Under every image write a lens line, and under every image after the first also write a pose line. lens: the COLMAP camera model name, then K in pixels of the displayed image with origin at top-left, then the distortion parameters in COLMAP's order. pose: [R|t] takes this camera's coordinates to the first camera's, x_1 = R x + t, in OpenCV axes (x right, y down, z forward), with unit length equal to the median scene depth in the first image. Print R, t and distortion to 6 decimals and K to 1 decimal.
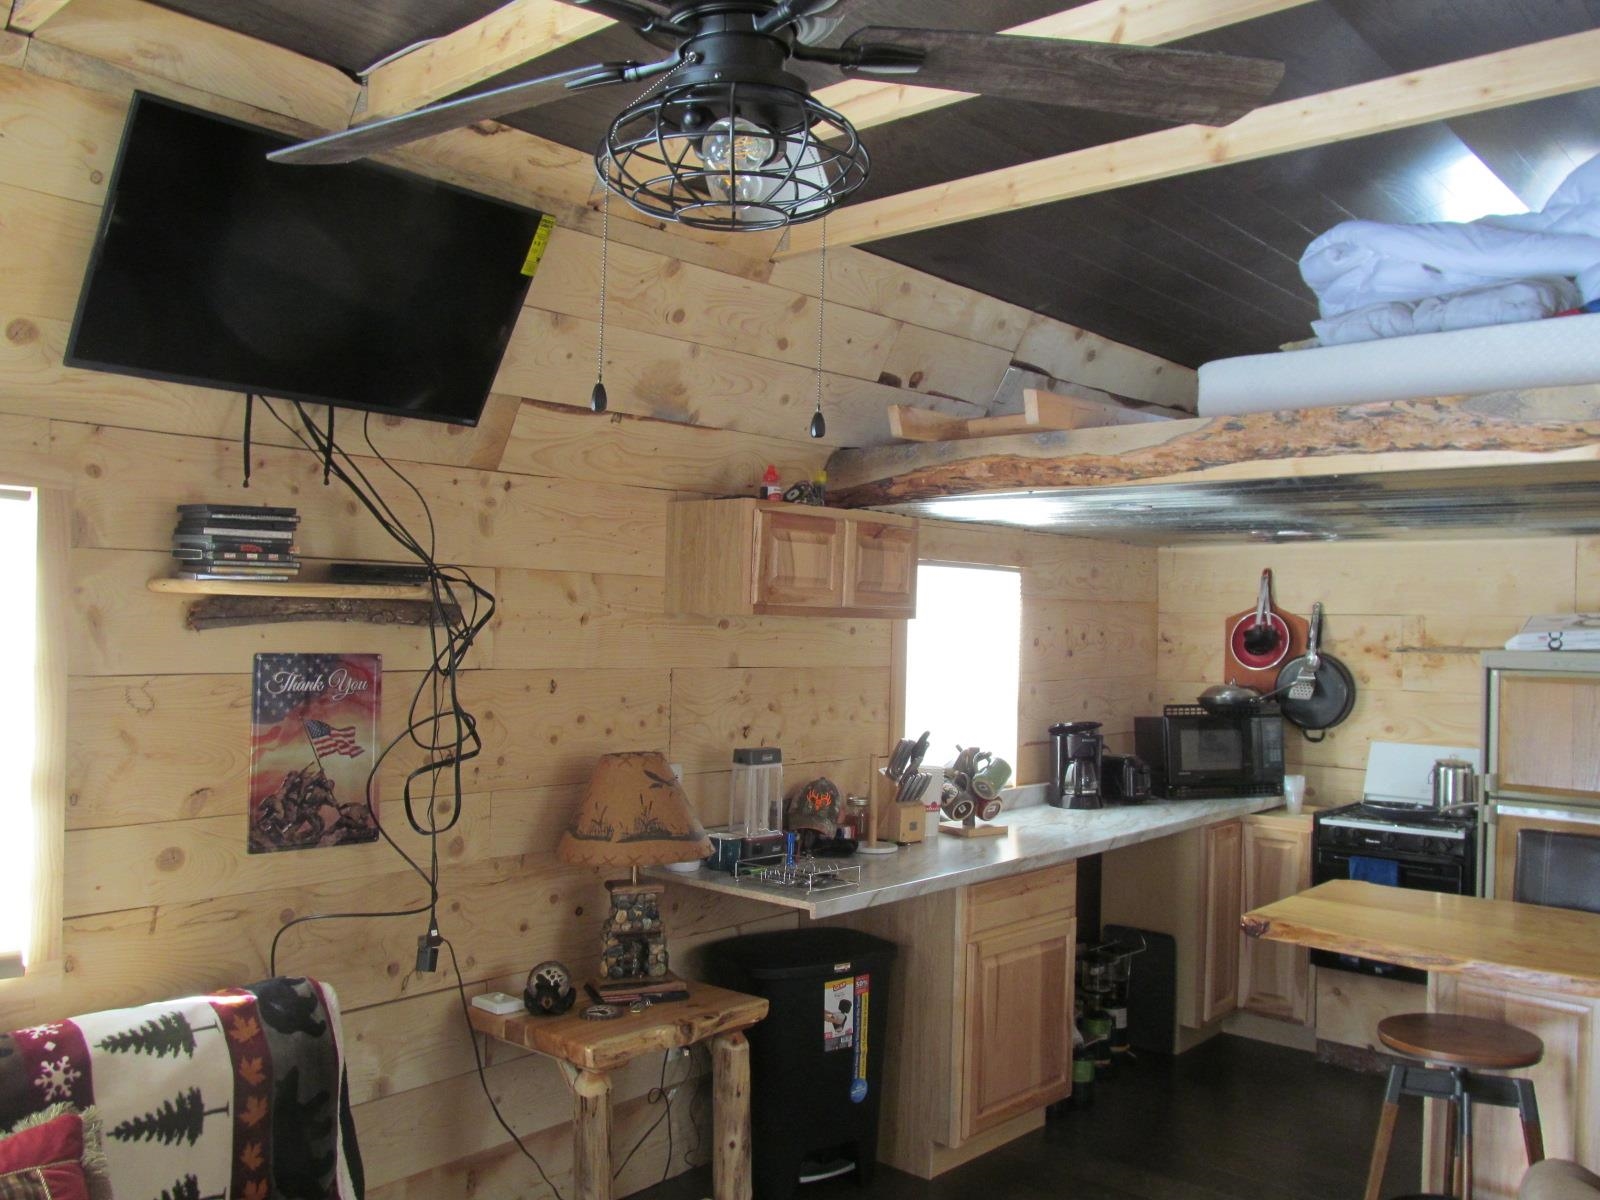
lens RADIAL K [[1319.3, 0, 800.0], [0, 1319.3, 600.0], [0, 0, 1]] dist [-0.050830, 0.003755]
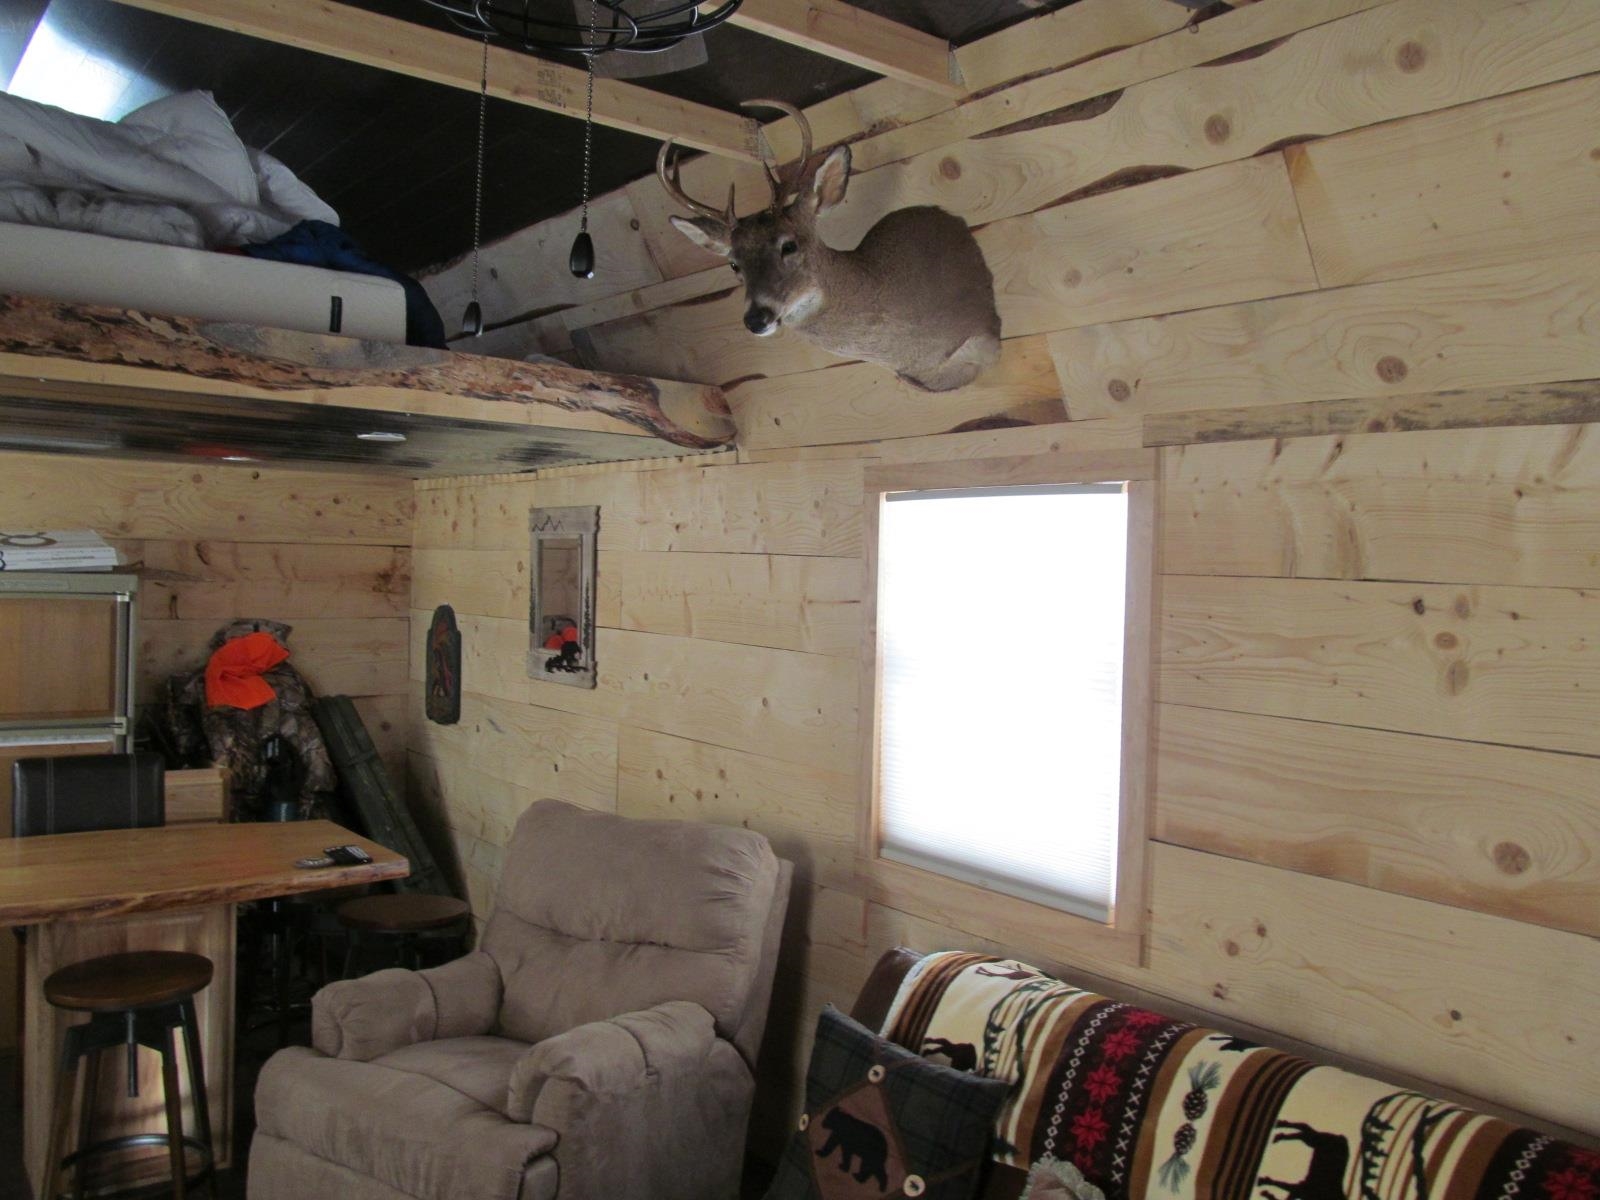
lens RADIAL K [[1319.3, 0, 800.0], [0, 1319.3, 600.0], [0, 0, 1]] dist [-0.050830, 0.003755]
pose [[0.186578, -0.034878, 0.981821, -0.360172], [-0.041024, 0.998221, 0.043257, -0.007703], [-0.981583, -0.048350, 0.184815, 0.359135]]
